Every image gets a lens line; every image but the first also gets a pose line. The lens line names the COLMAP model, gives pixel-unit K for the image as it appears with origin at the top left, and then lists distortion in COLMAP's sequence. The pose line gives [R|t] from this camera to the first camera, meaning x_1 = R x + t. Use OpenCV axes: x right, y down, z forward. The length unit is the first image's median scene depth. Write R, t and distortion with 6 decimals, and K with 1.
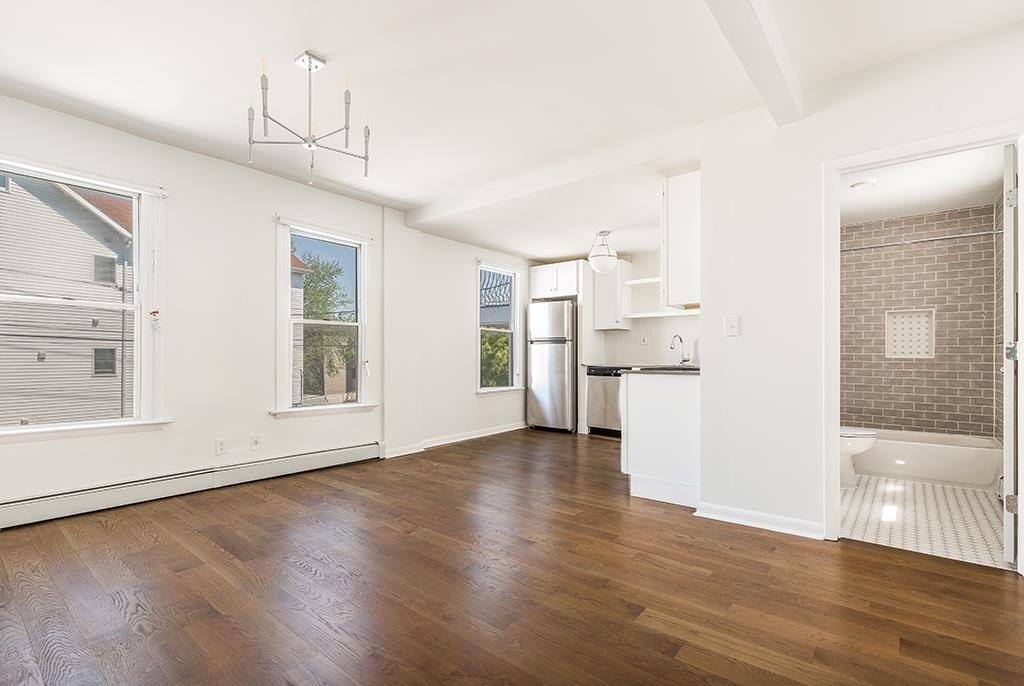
lens RADIAL K [[472.5, 0, 487.9], [0, 472.5, 351.7], [0, 0, 1]] dist [0.008649, -0.000989]
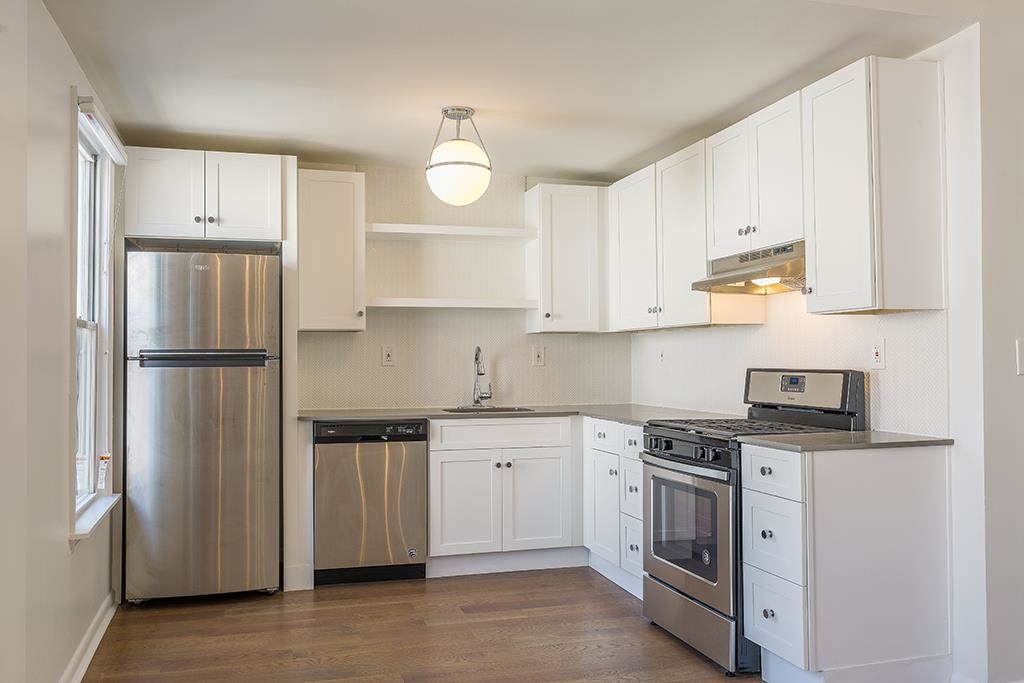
lens RADIAL K [[902.8, 0, 540.3], [0, 902.8, 337.9], [0, 0, 1]] dist [0.006570, 0.022558]
pose [[0.543242, 0.007960, 0.839538, -0.345898], [0.003010, 0.999930, -0.011428, -0.032280], [-0.839571, 0.008735, 0.543180, 0.428035]]
